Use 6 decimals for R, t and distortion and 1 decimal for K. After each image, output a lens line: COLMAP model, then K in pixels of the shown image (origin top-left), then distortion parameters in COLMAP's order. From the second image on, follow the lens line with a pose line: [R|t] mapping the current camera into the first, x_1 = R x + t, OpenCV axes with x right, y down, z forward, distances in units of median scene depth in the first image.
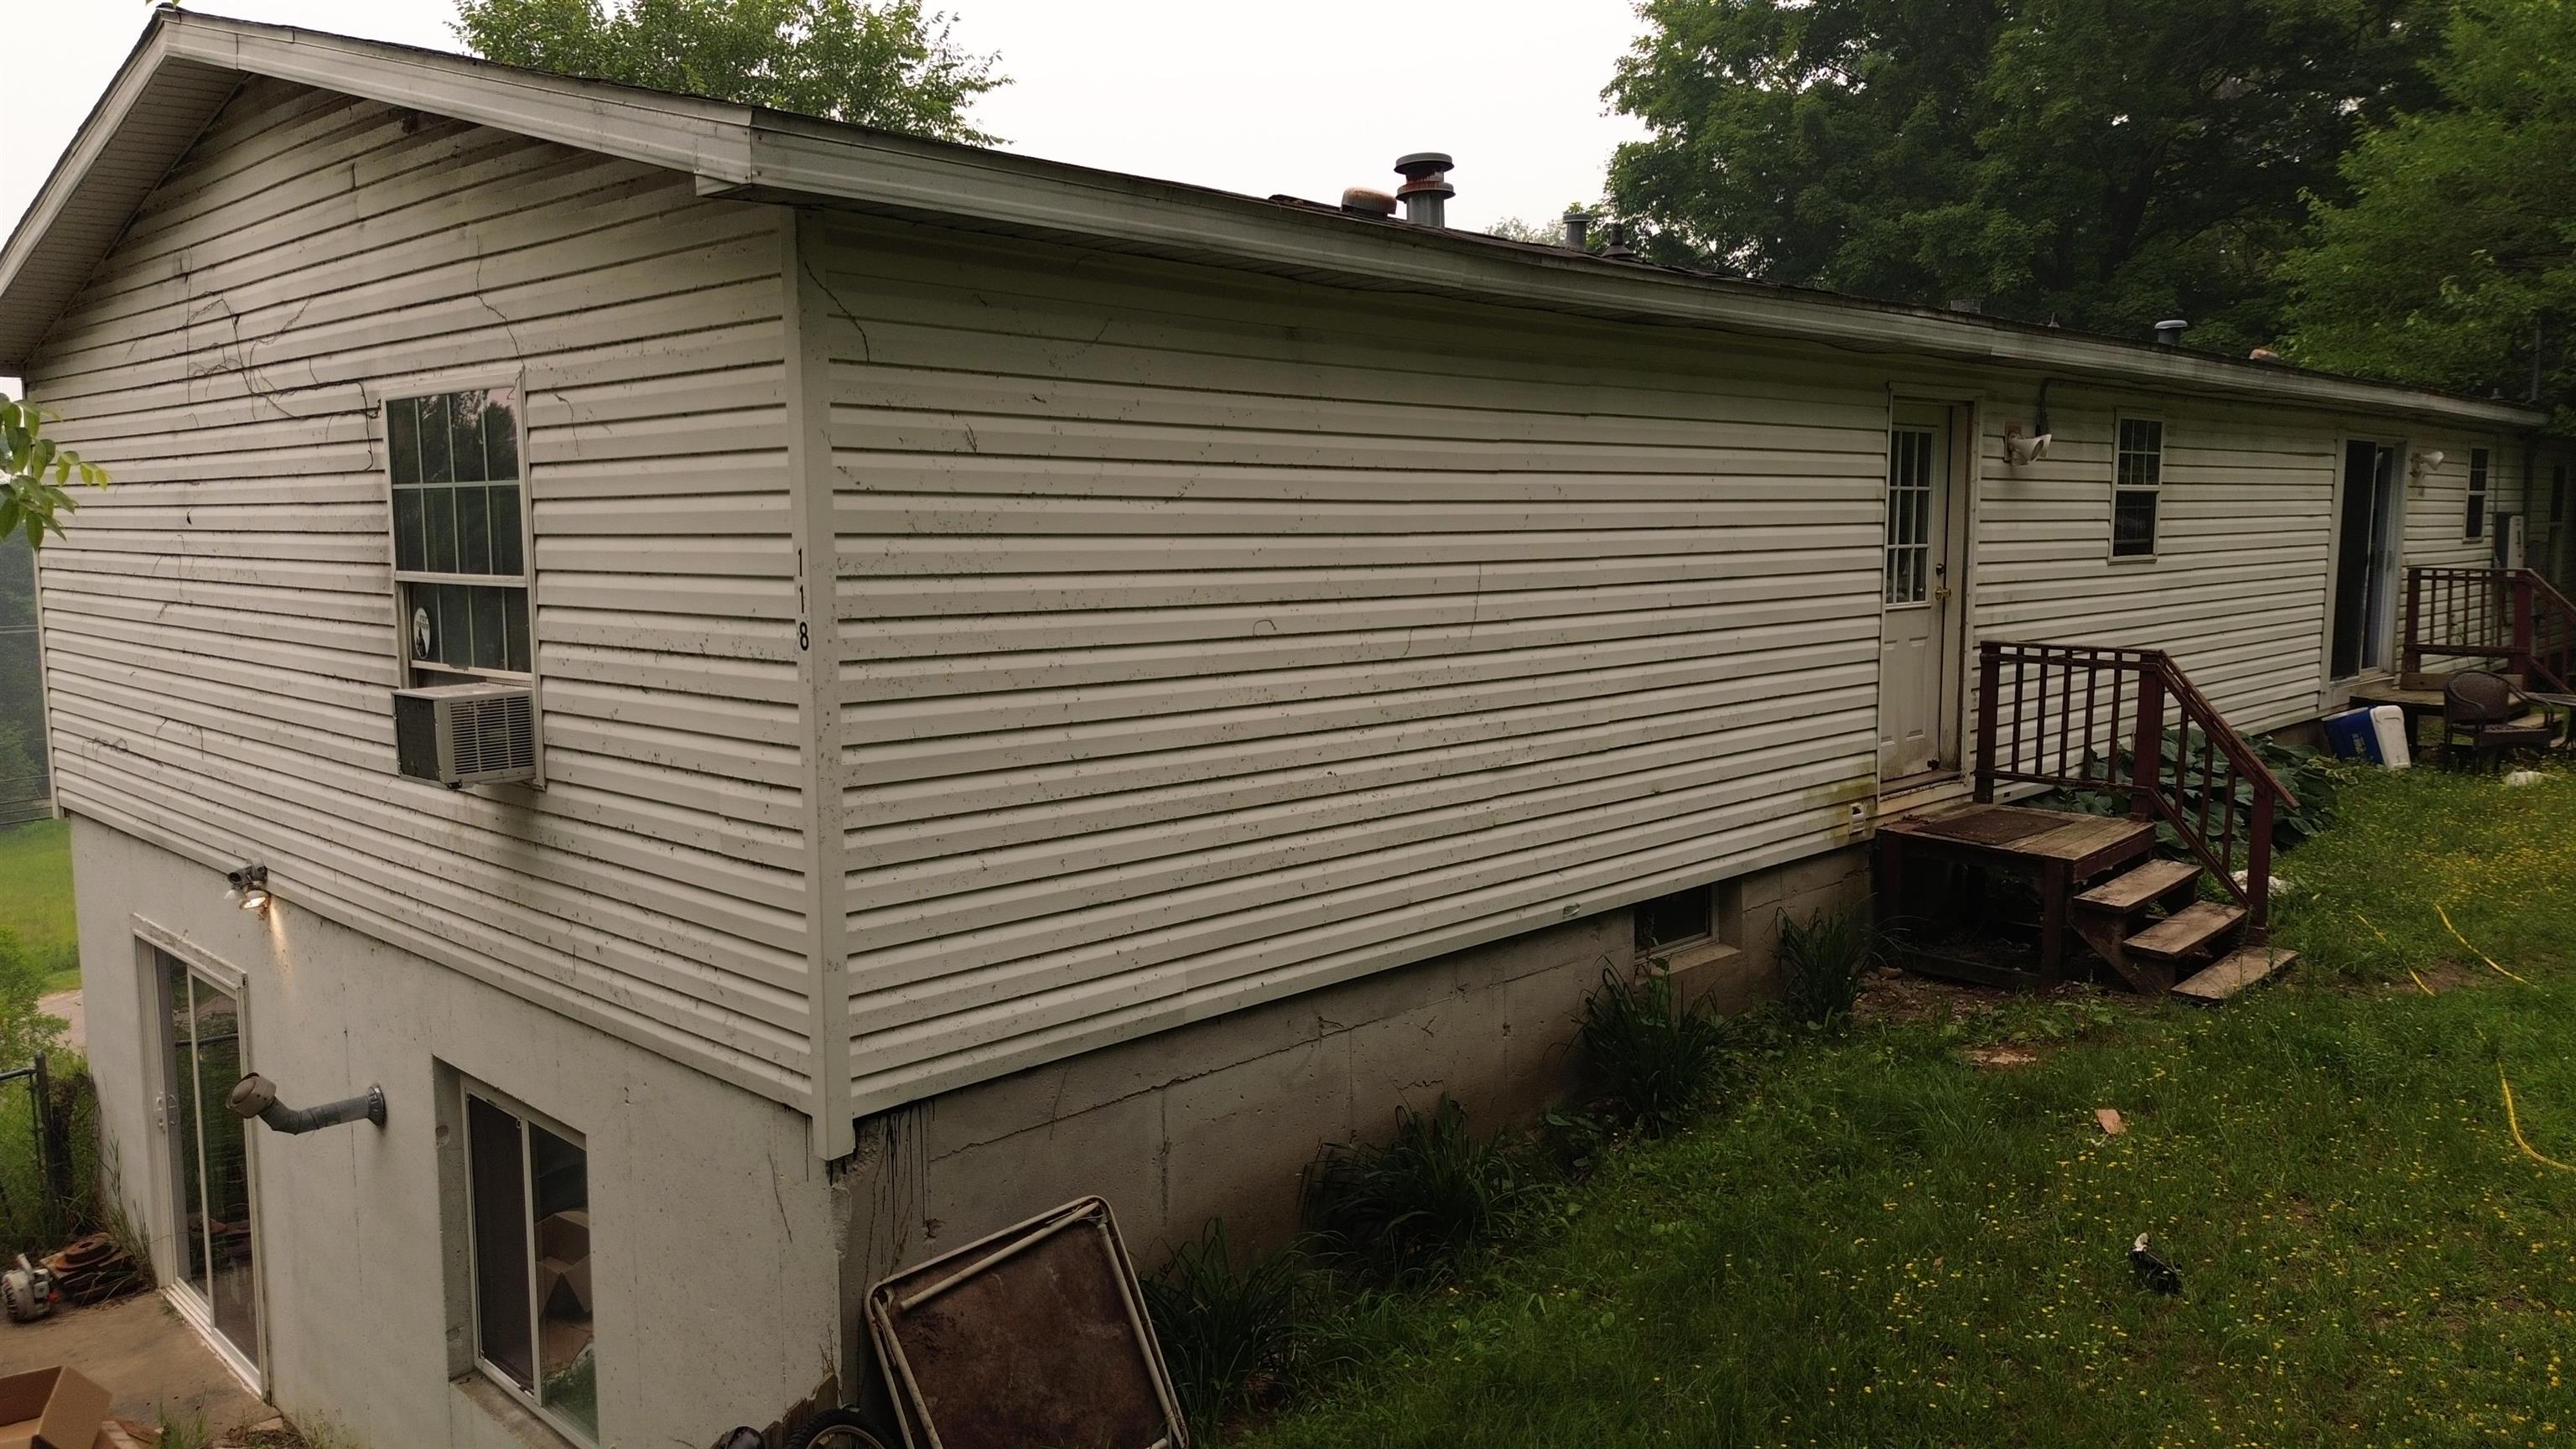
lens RADIAL K [[1842.0, 0, 1287.3], [0, 1842.0, 724.3], [0, 0, 1]] dist [0.006680, 0.000741]
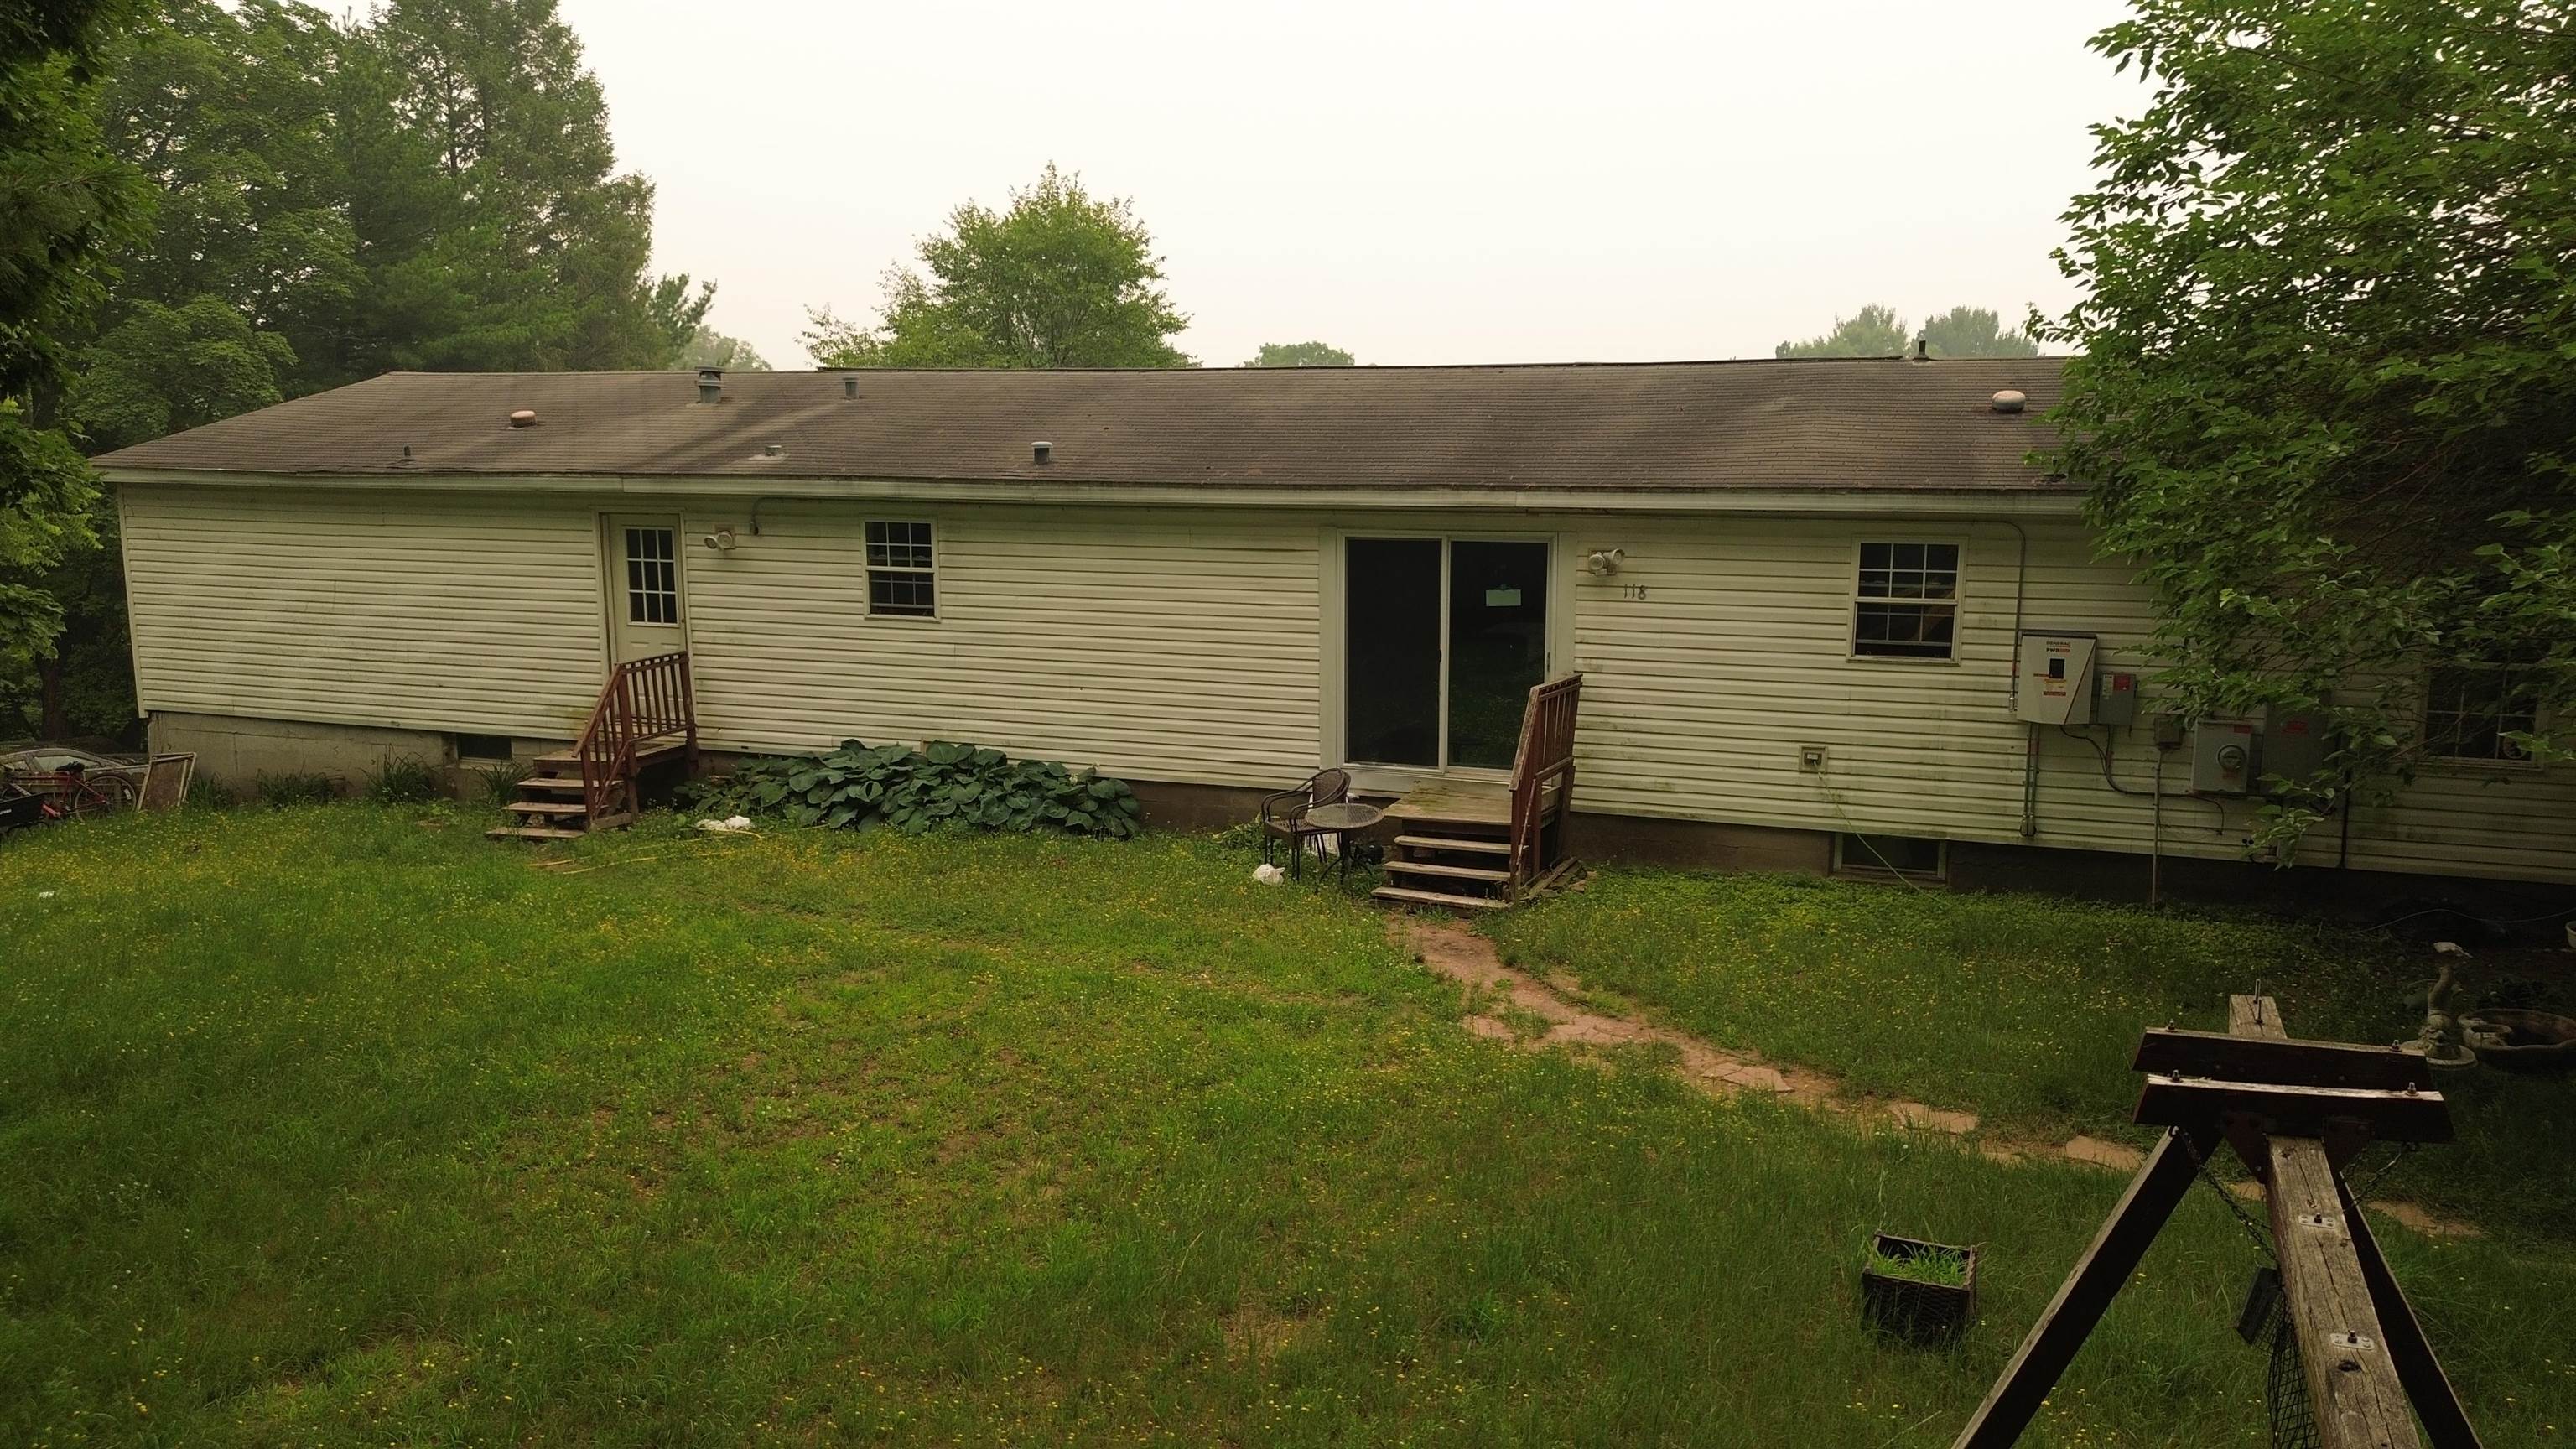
lens RADIAL K [[1842.0, 0, 1289.0], [0, 1842.0, 728.1], [0, 0, 1]] dist [0.006680, 0.000741]
pose [[0.411718, 0.133745, -0.901444, 2.707099], [-0.114278, 0.988941, 0.094532, -0.249698], [0.904118, 0.064095, 0.422449, 0.962165]]
